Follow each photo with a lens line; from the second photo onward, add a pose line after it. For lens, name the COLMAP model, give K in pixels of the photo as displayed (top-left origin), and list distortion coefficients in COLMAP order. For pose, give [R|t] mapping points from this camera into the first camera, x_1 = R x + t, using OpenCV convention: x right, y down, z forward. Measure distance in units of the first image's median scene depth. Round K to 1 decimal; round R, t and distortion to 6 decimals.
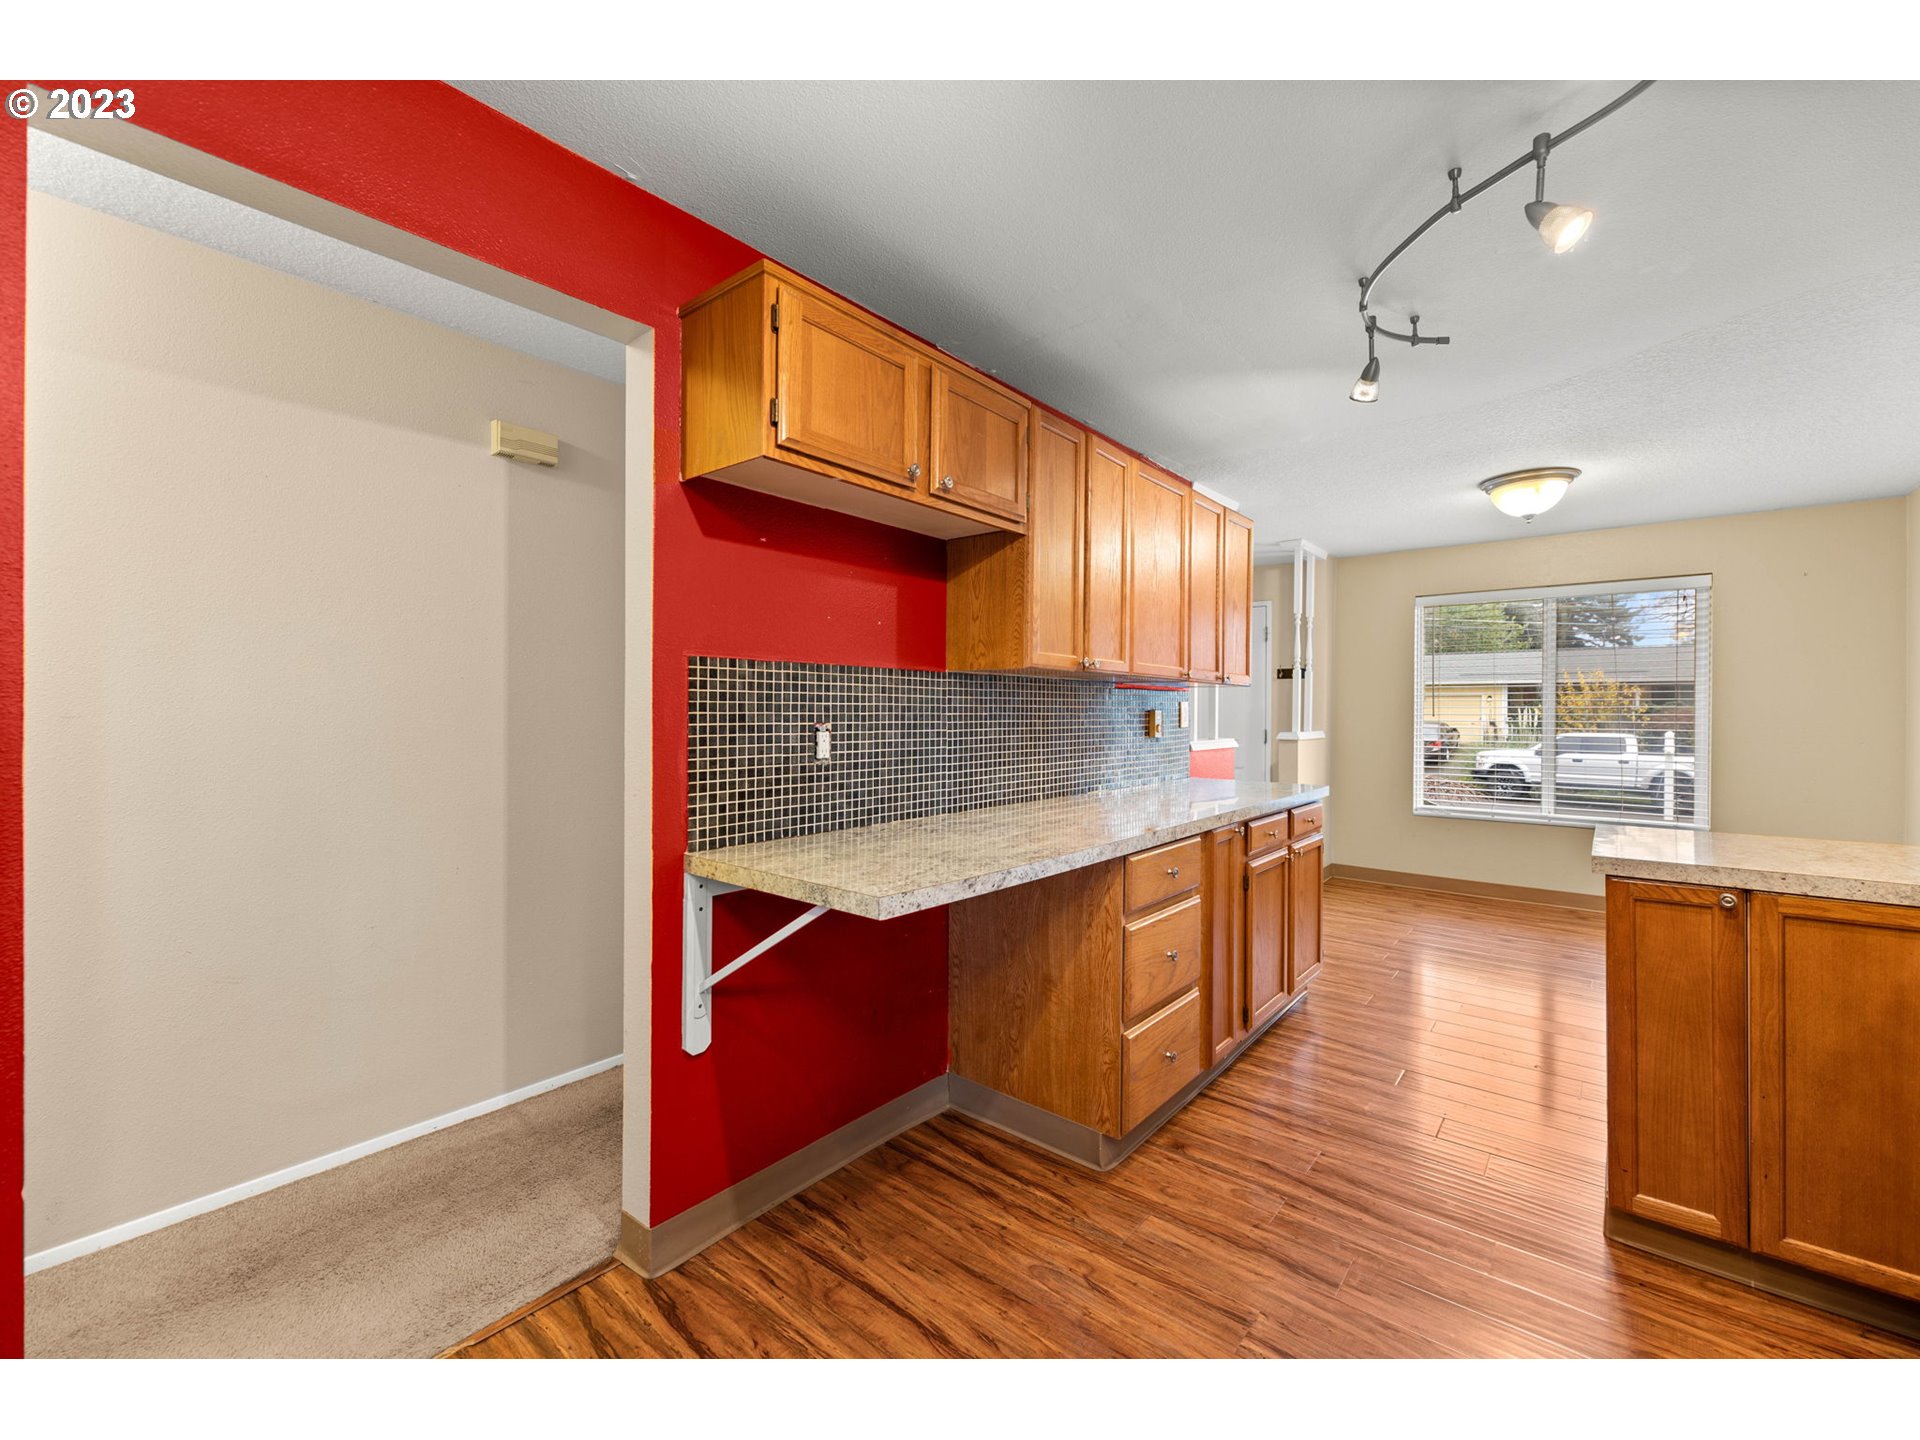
lens RADIAL K [[792.5, 0, 971.5], [0, 792.5, 709.3], [0, 0, 1]] dist [-0.001016, 0.000001]
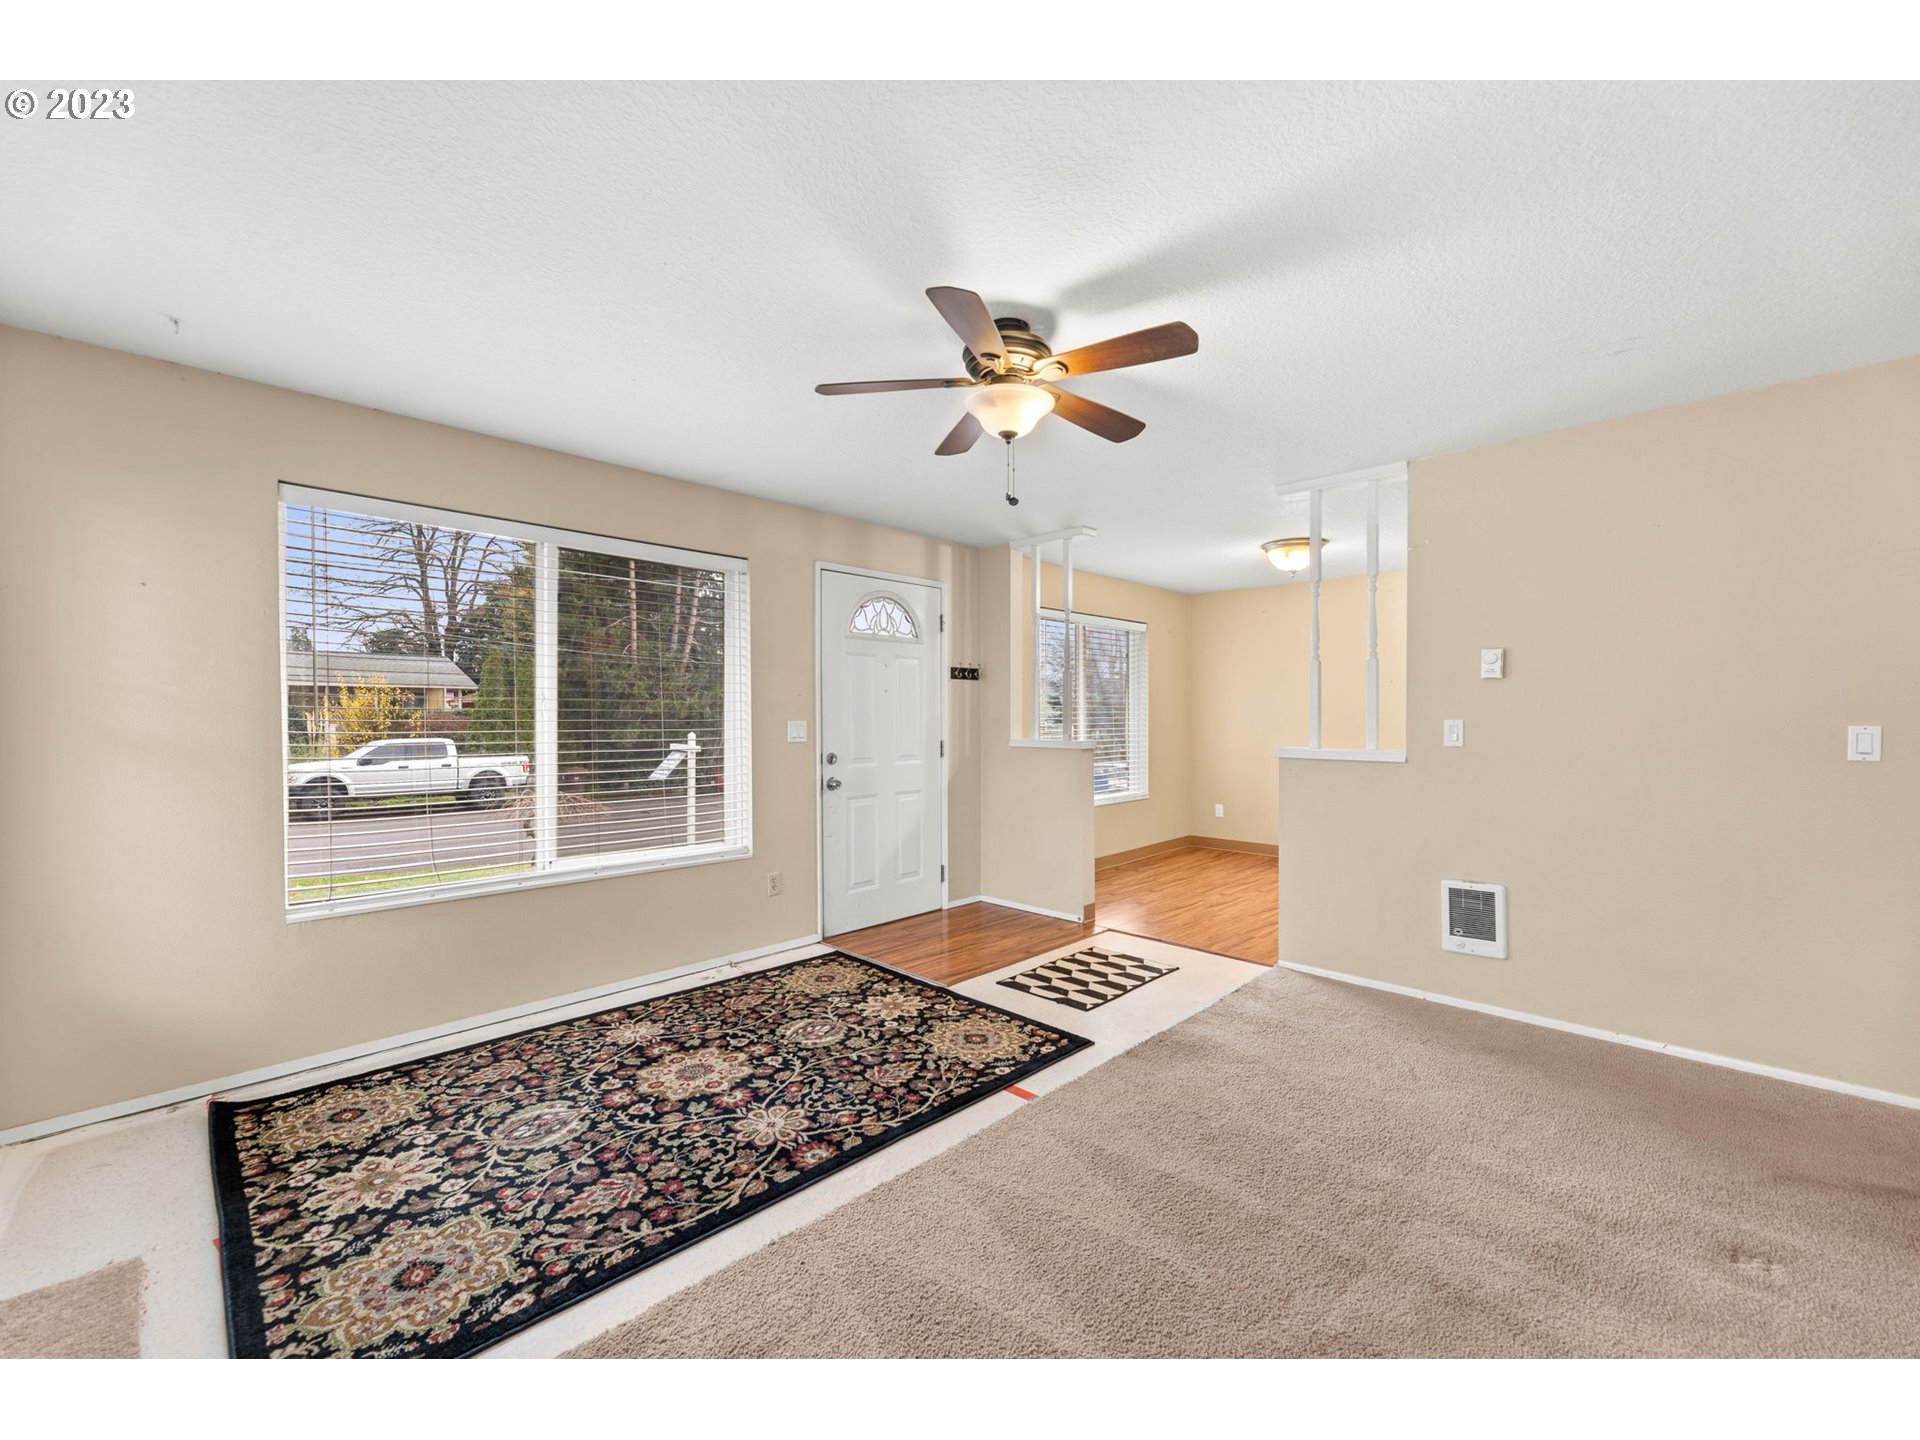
lens RADIAL K [[774.8, 0, 955.8], [0, 774.8, 702.6], [0, 0, 1]] dist [-0.000397, 0.000106]
pose [[0.086714, 0.010854, 0.996174, -1.100867], [0.003975, 0.999929, -0.011241, -0.011731], [-0.996225, 0.004934, 0.086664, 2.384444]]
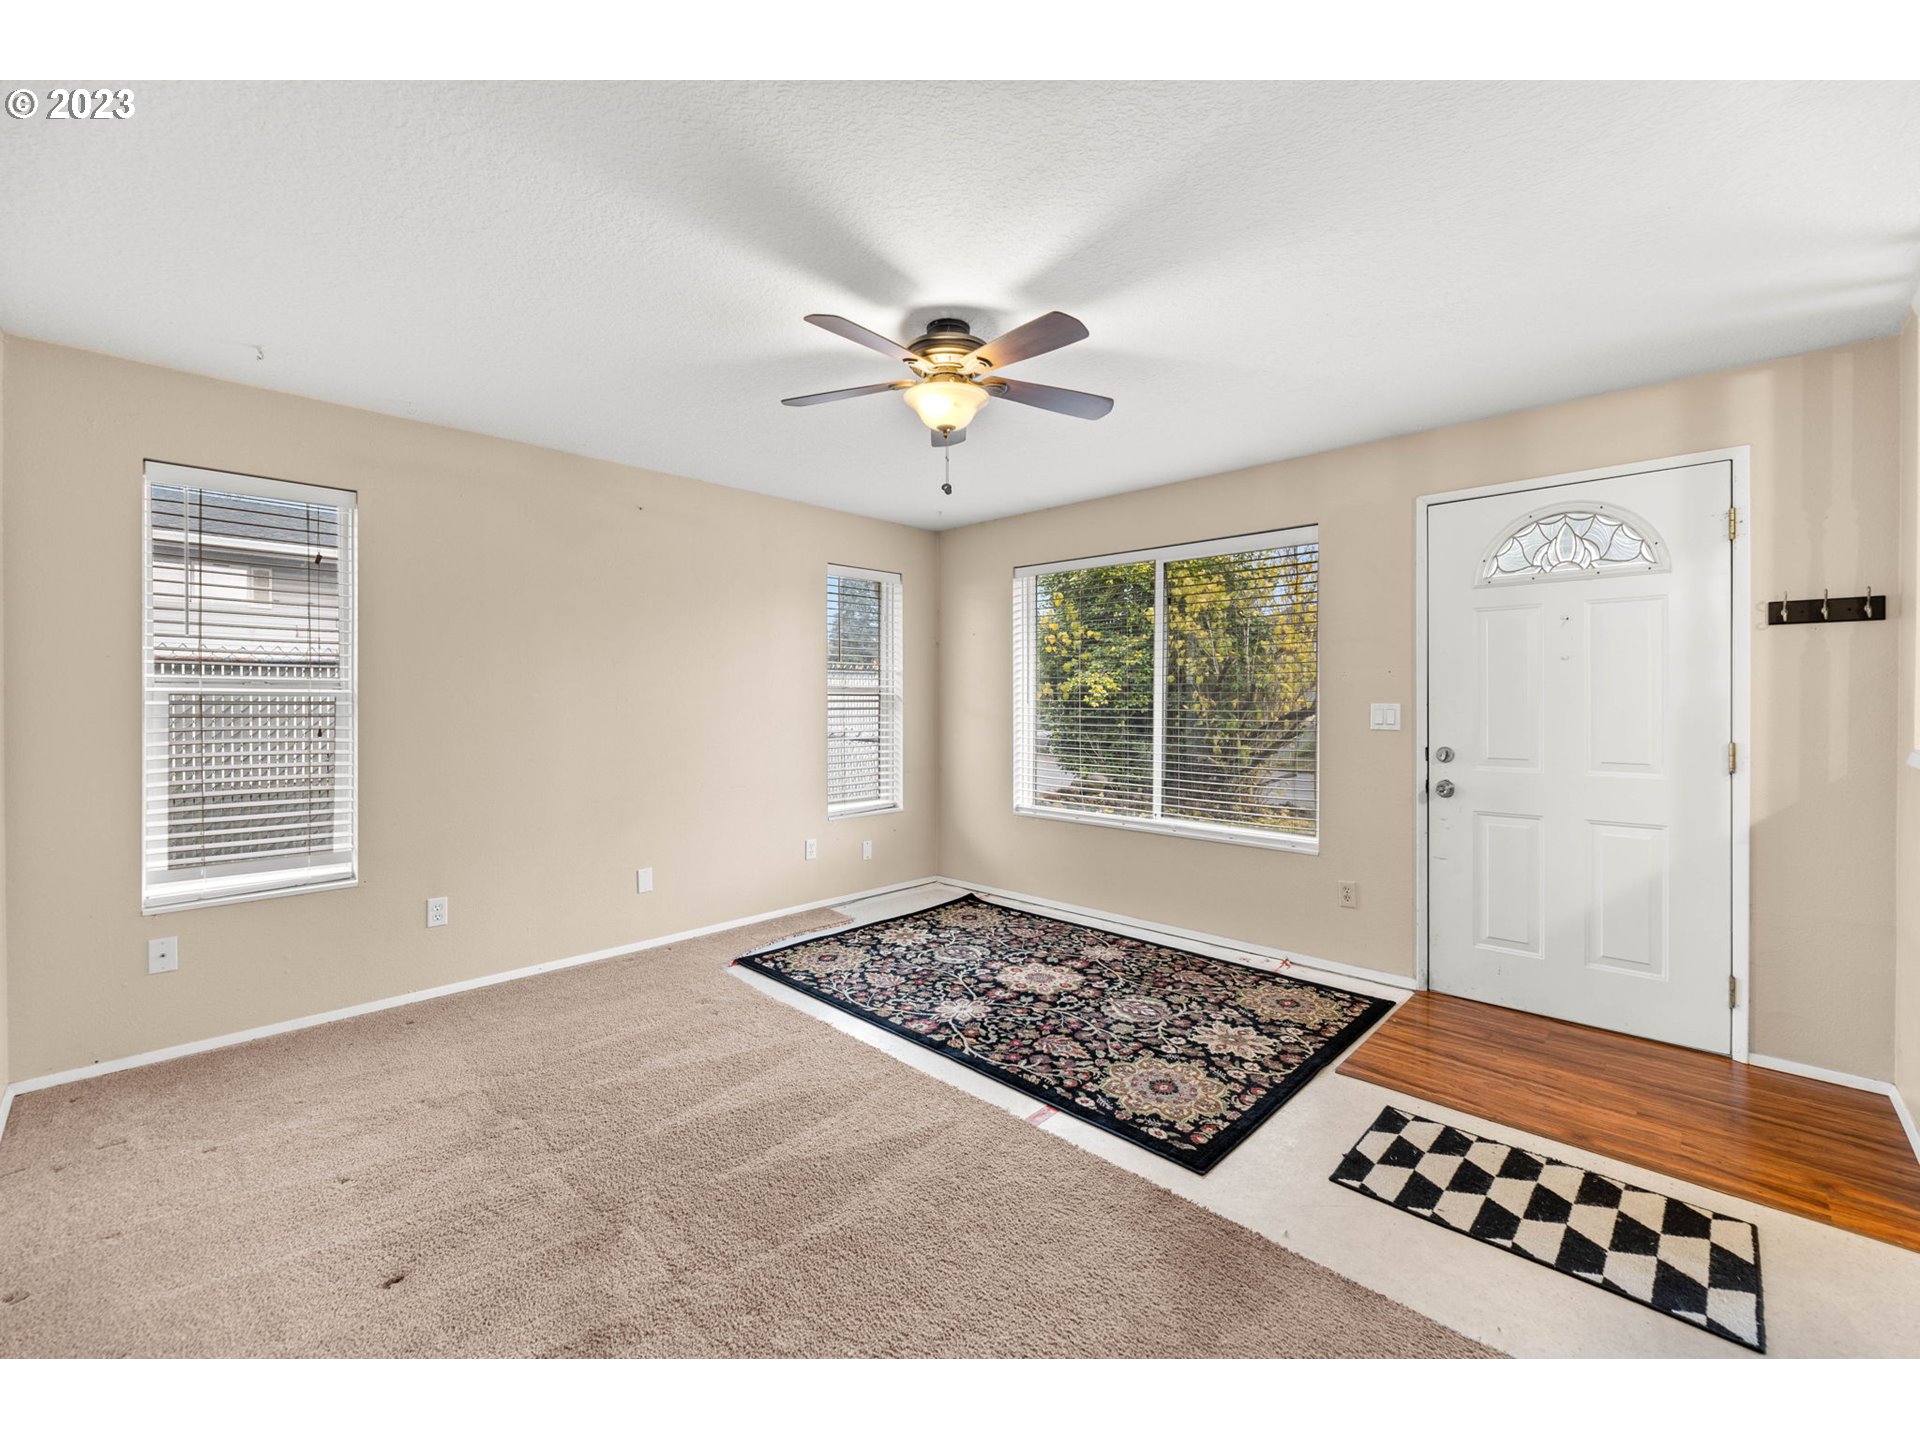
lens RADIAL K [[796.3, 0, 967.6], [0, 796.3, 694.4], [0, 0, 1]] dist [-0.001081, -0.000449]
pose [[0.997476, -0.006869, -0.070667, -0.036599], [0.006163, 0.999929, -0.010212, 0.001505], [0.070732, 0.009751, 0.997448, 1.385352]]
